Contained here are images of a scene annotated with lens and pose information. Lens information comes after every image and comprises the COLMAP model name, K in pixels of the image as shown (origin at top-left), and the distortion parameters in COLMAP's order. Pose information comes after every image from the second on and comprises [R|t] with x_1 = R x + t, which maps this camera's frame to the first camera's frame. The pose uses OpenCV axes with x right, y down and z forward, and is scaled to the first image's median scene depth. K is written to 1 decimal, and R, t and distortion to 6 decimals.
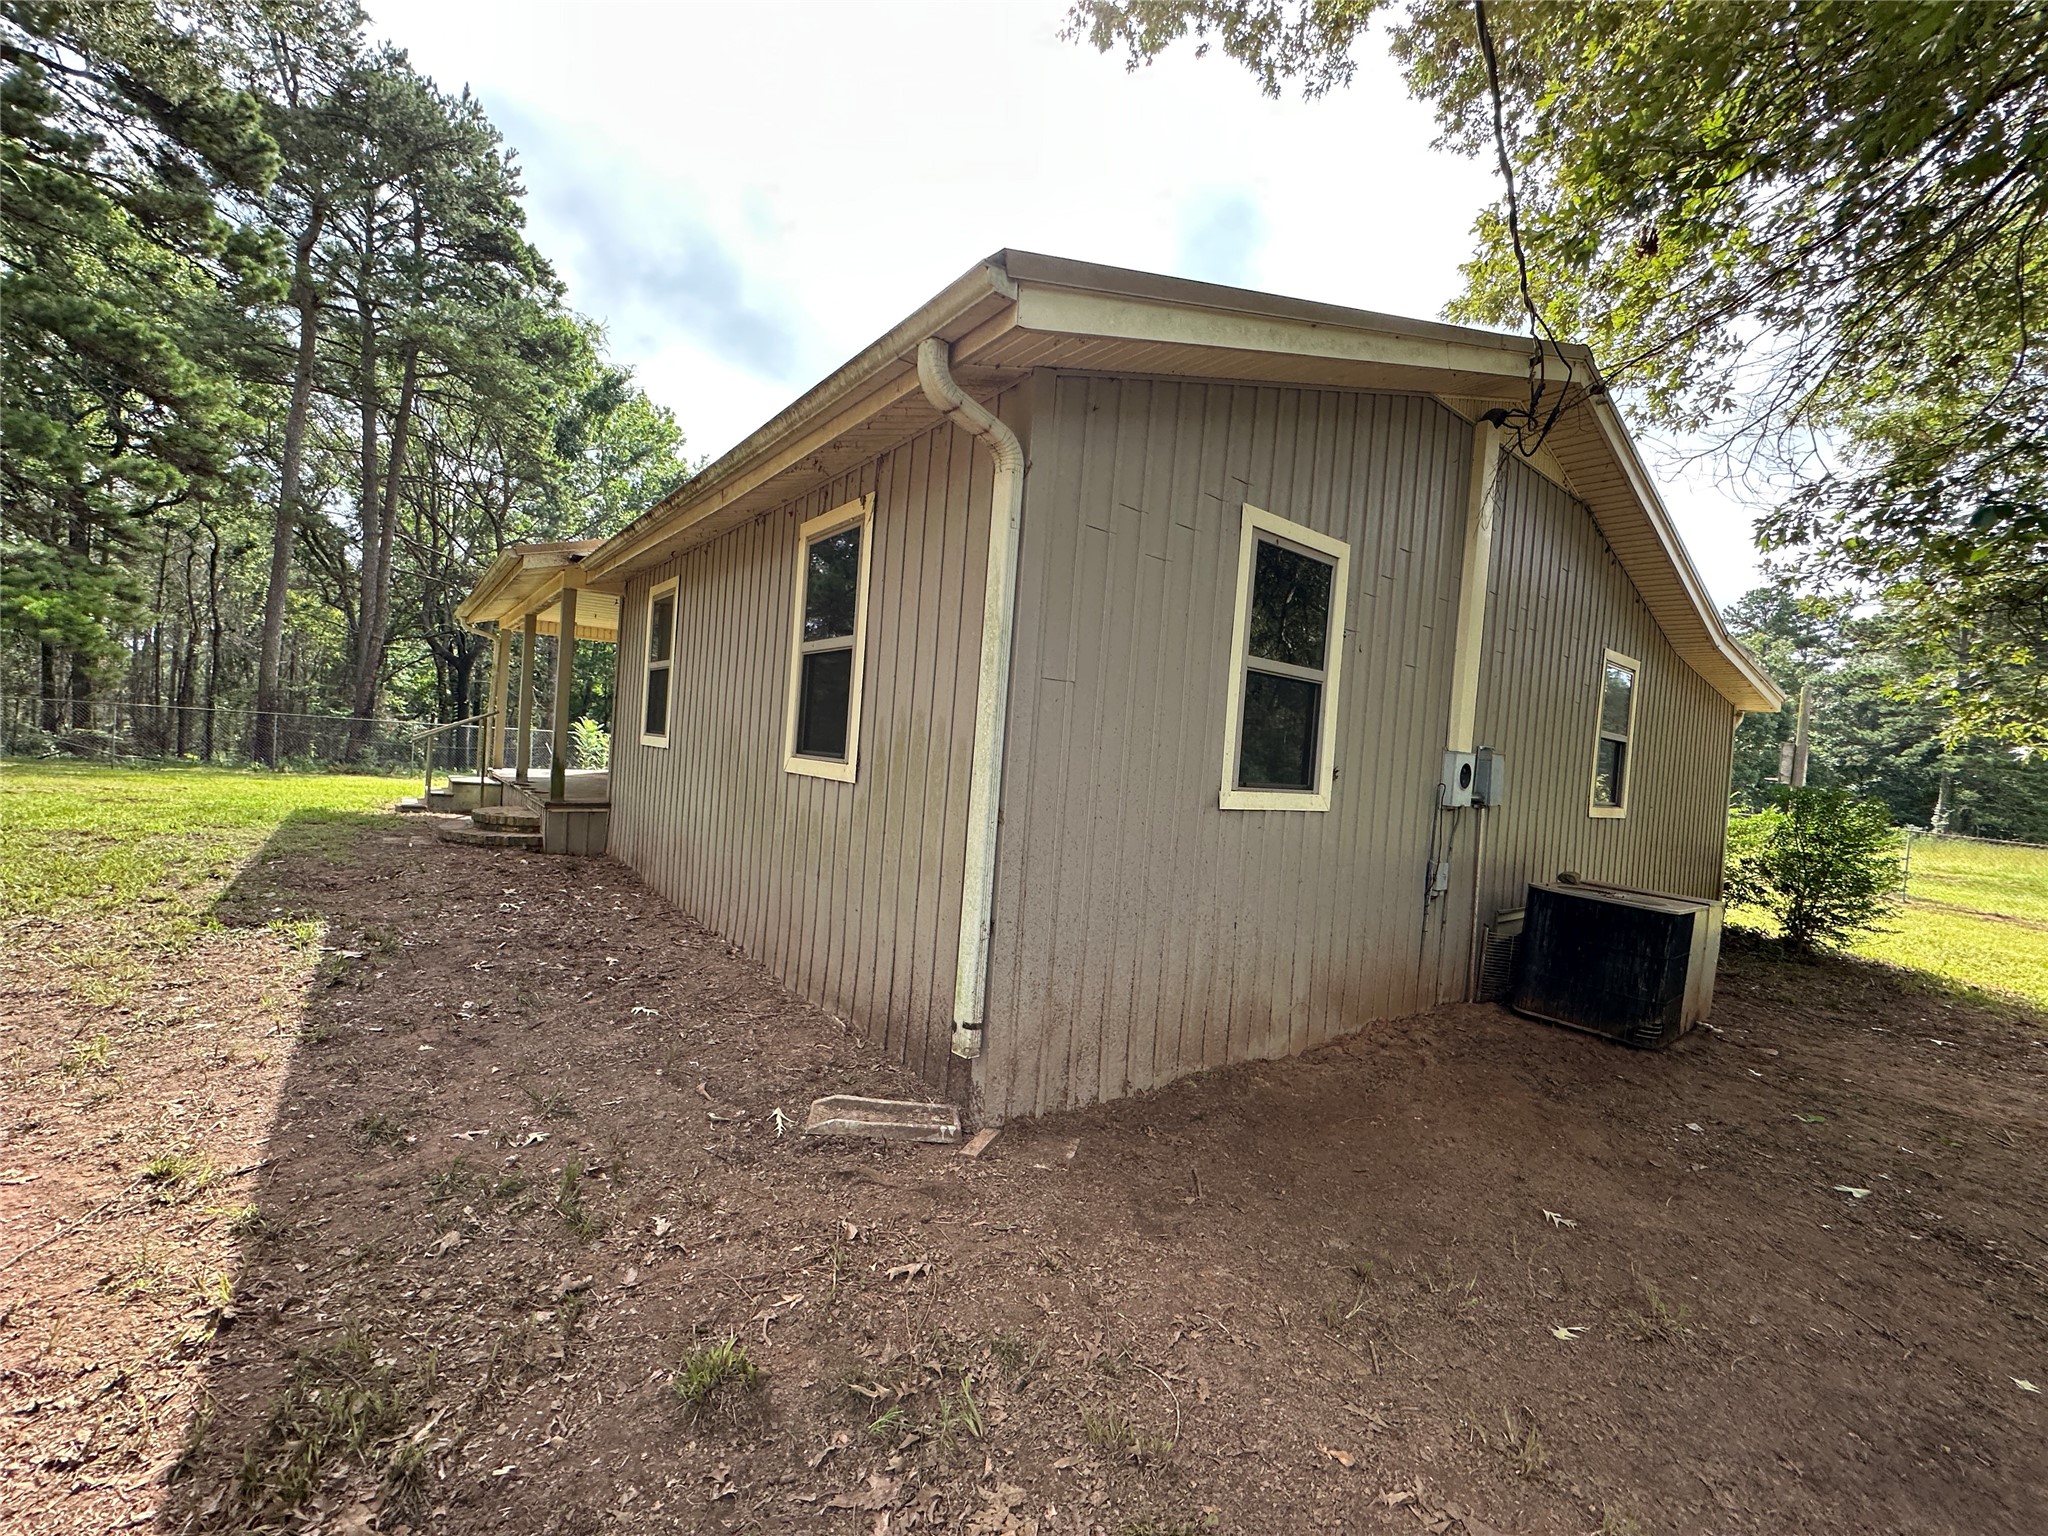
lens RADIAL K [[823.5, 0, 1031.0], [0, 823.5, 772.5], [0, 0, 1]] dist [-0.002774, 0.001101]
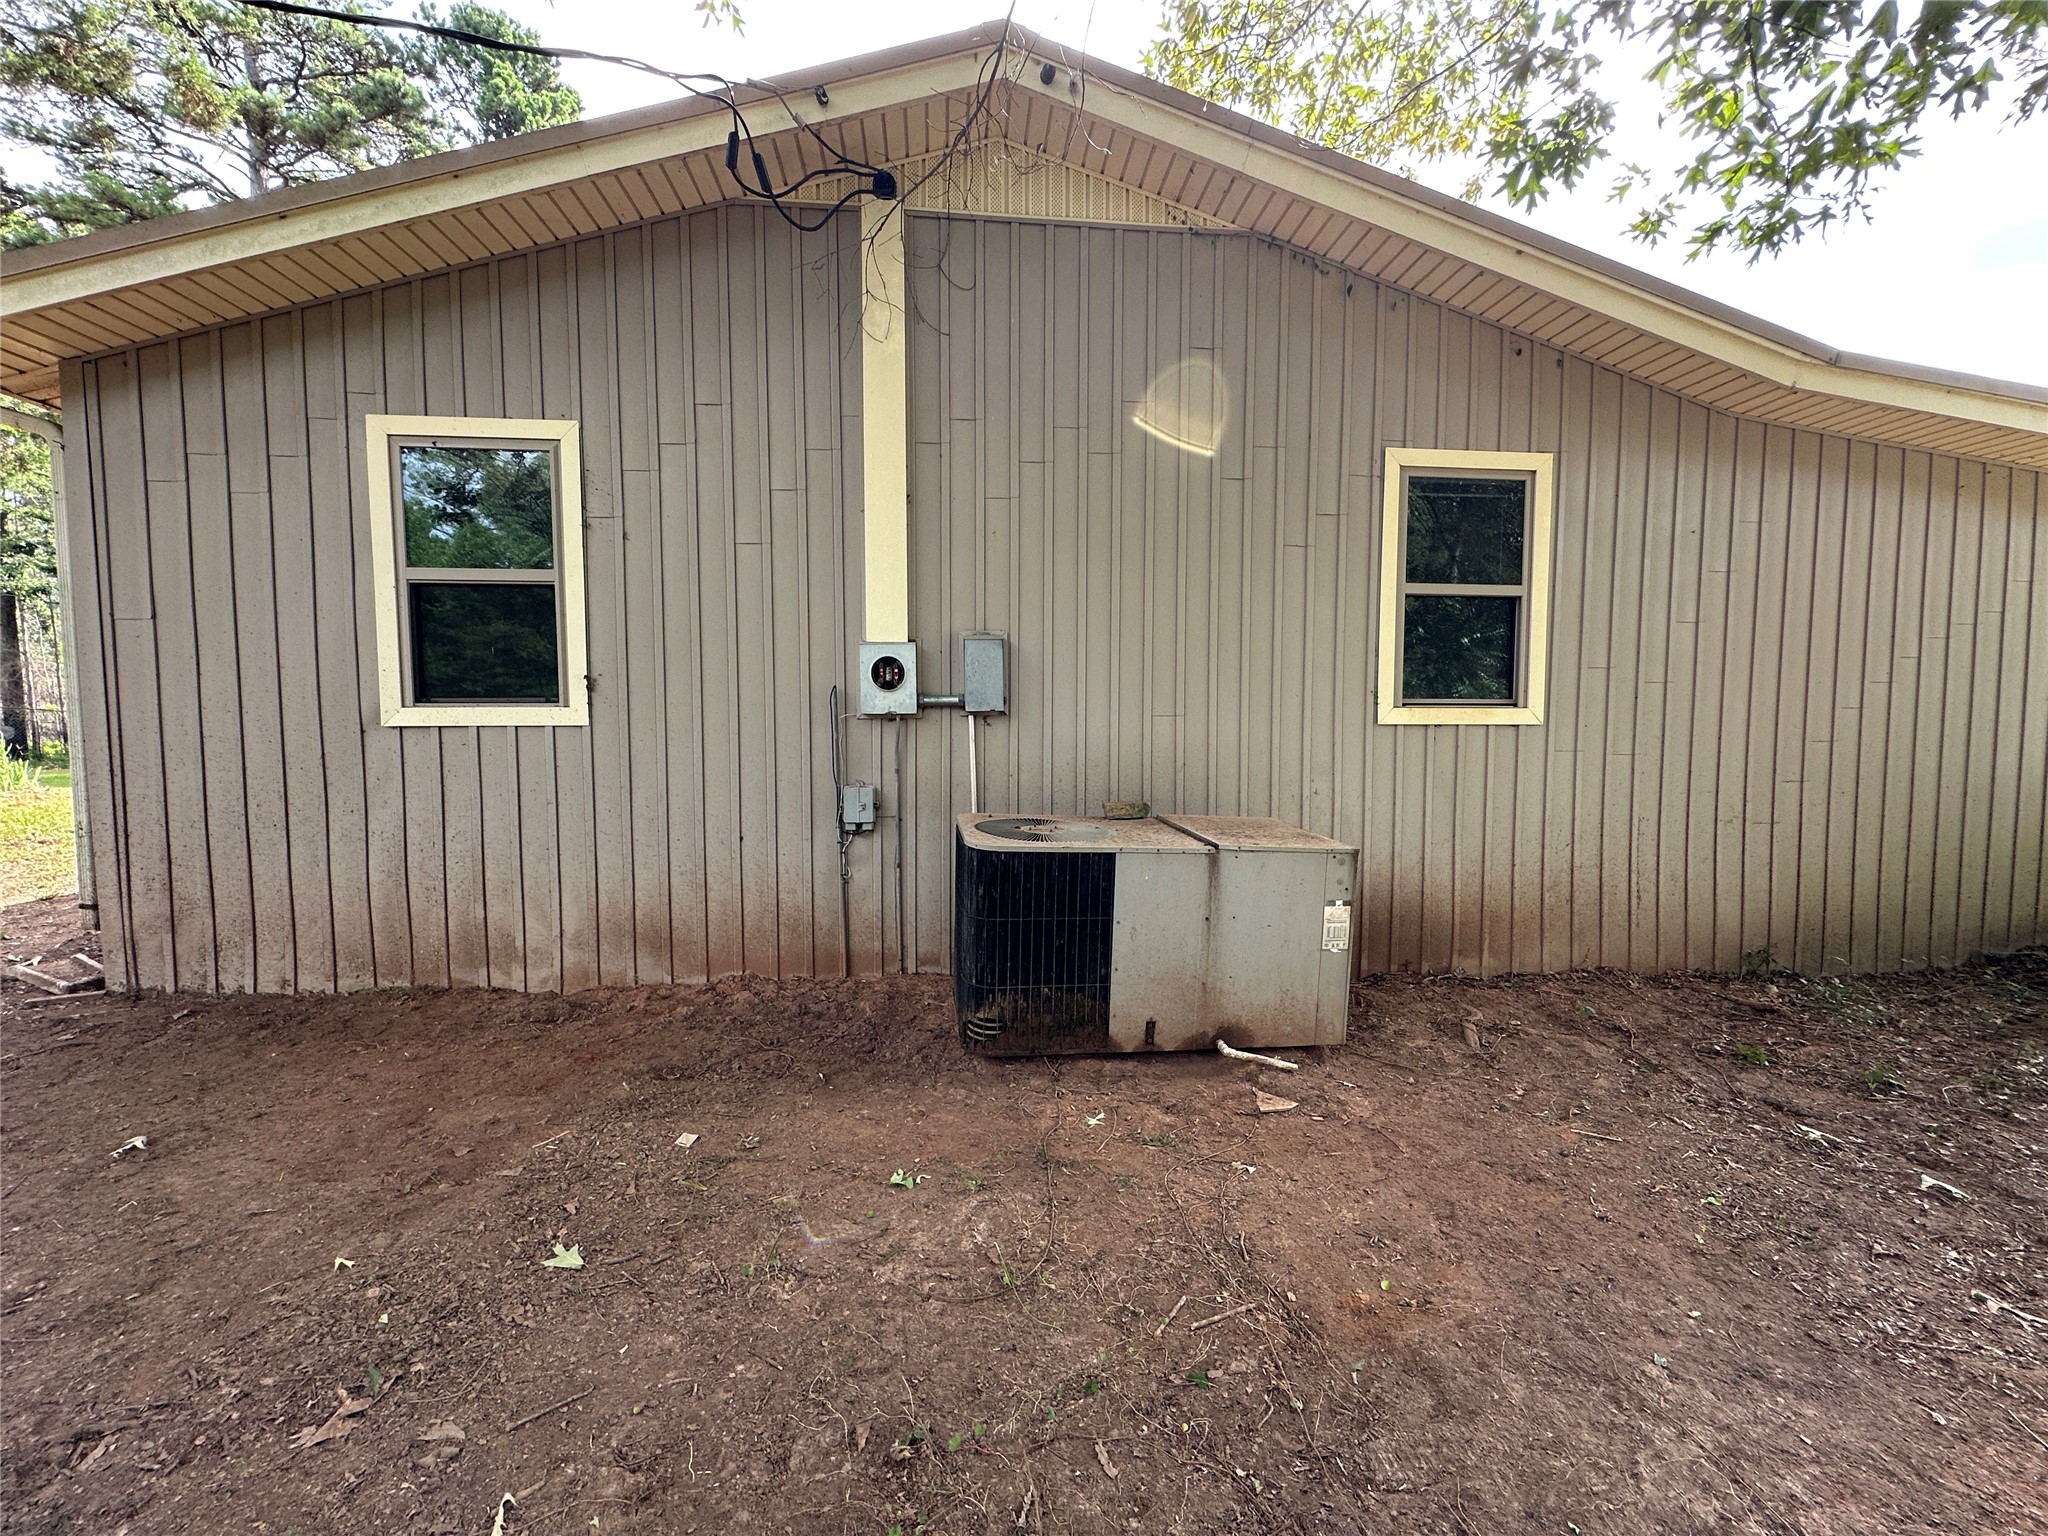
lens RADIAL K [[823.5, 0, 1026.8], [0, 823.5, 765.8], [0, 0, 1]] dist [-0.002774, 0.001101]
pose [[0.837902, -0.042197, -0.544188, 1.282303], [0.049076, 0.998793, -0.001884, 0.119735], [0.543611, -0.025128, 0.838961, 0.523777]]
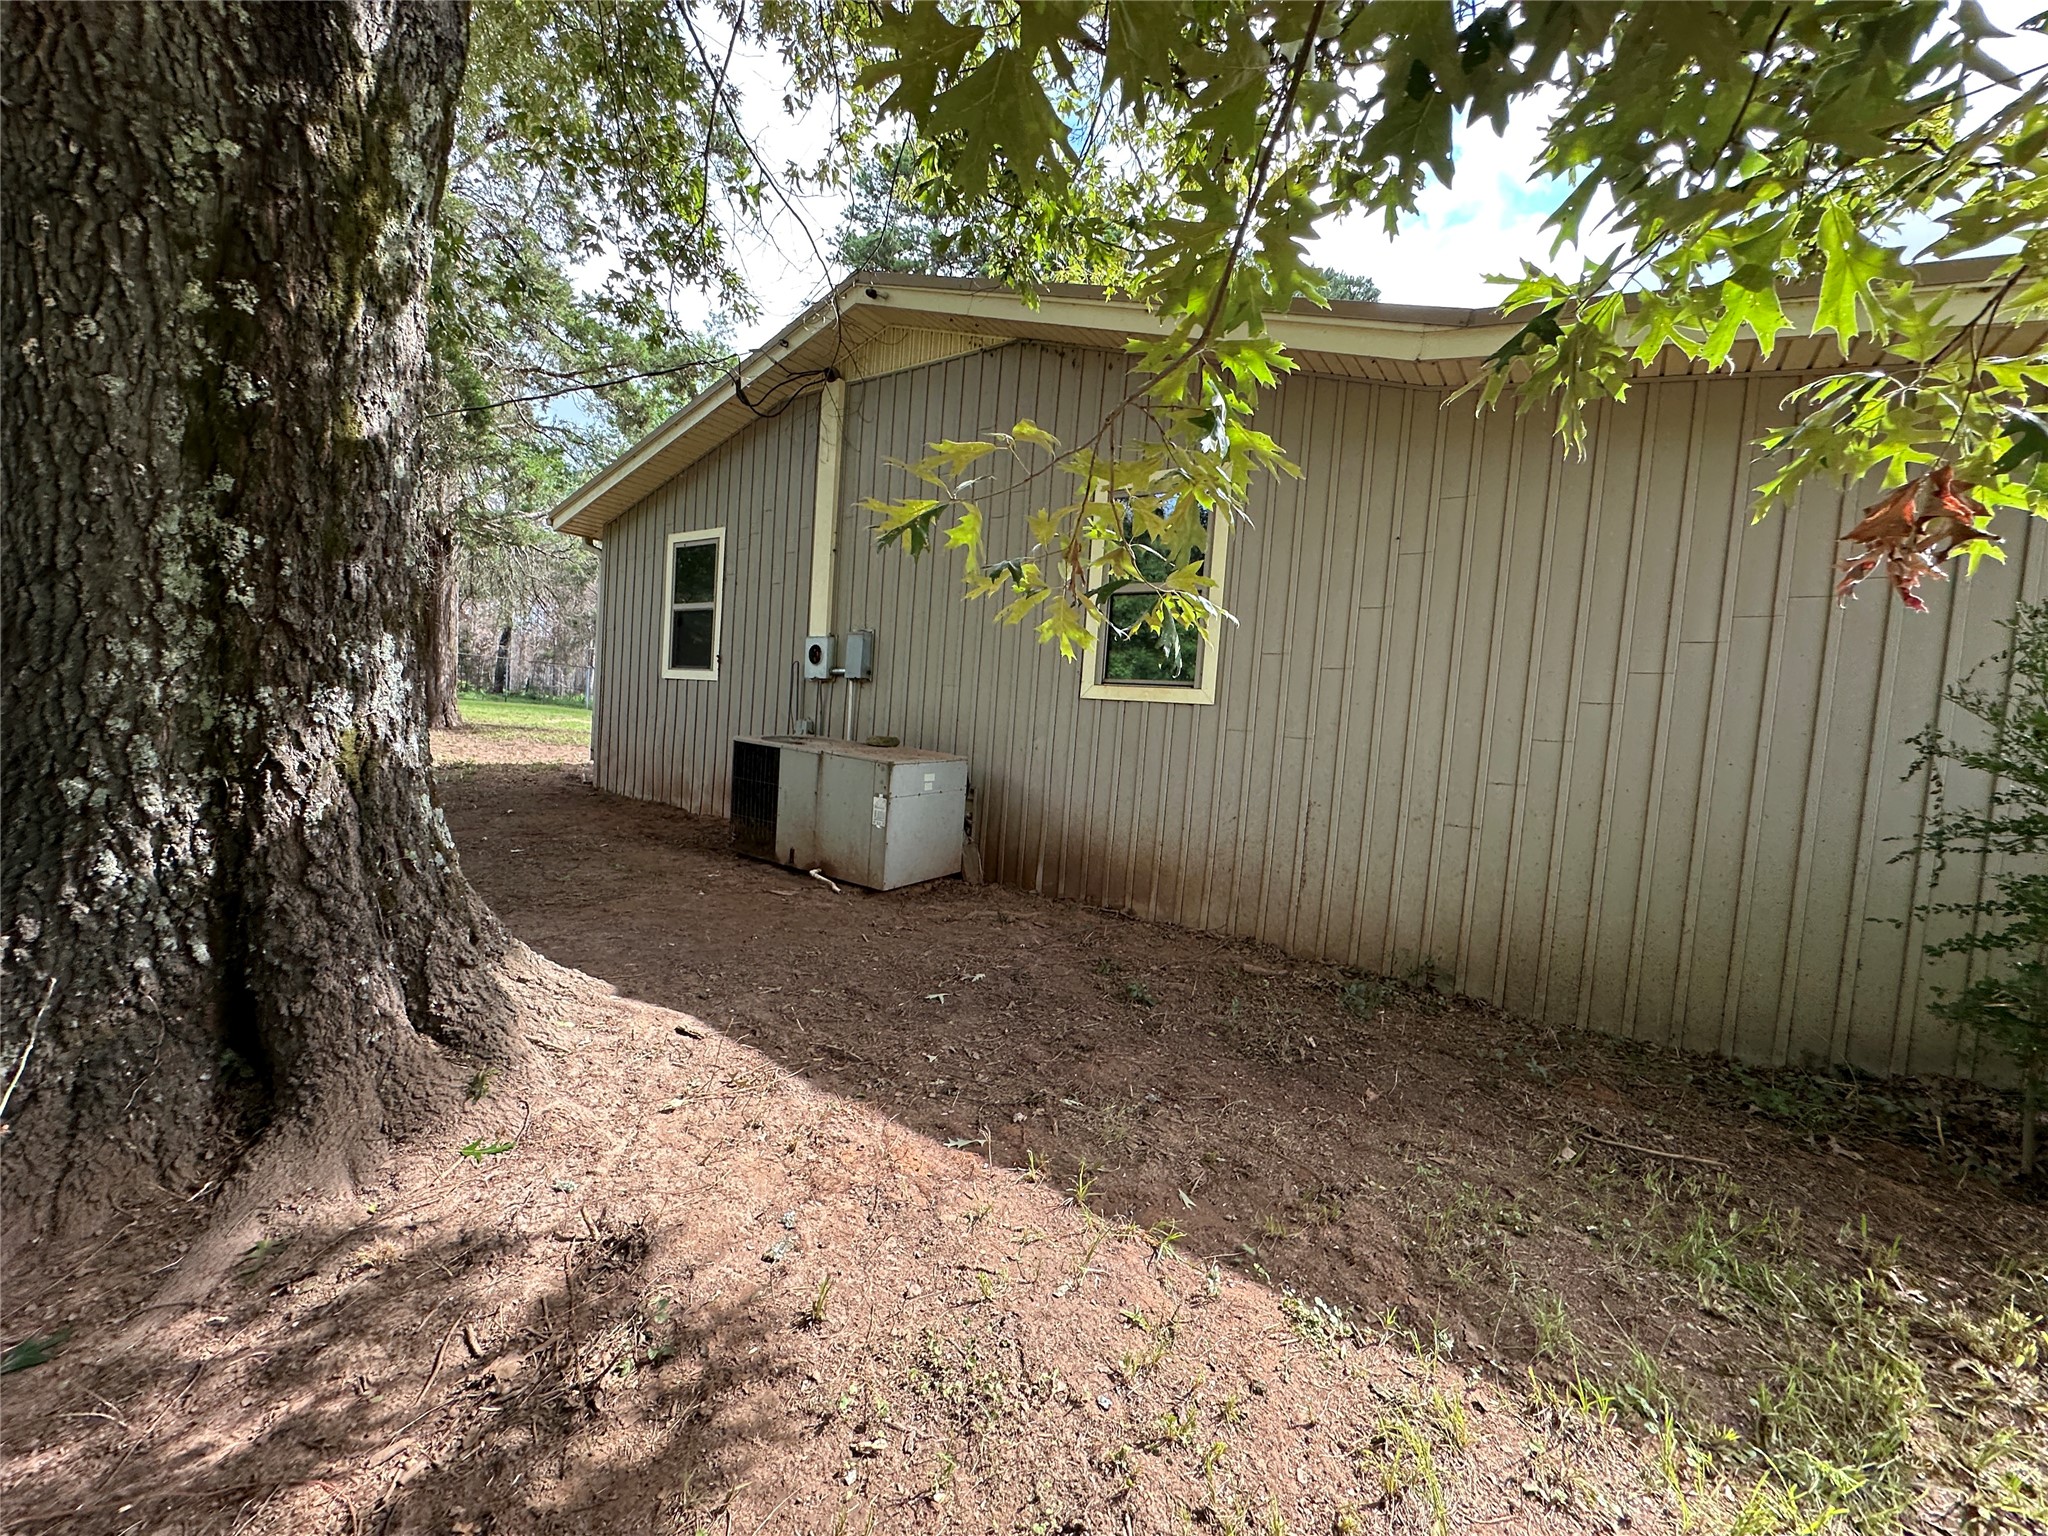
lens RADIAL K [[823.5, 0, 1018.4], [0, 823.5, 764.0], [0, 0, 1]] dist [-0.002774, 0.001101]
pose [[0.277383, -0.000571, -0.960759, 2.292375], [-0.069782, 0.997347, -0.020740, 0.223096], [0.958222, 0.072796, 0.276607, 1.174640]]
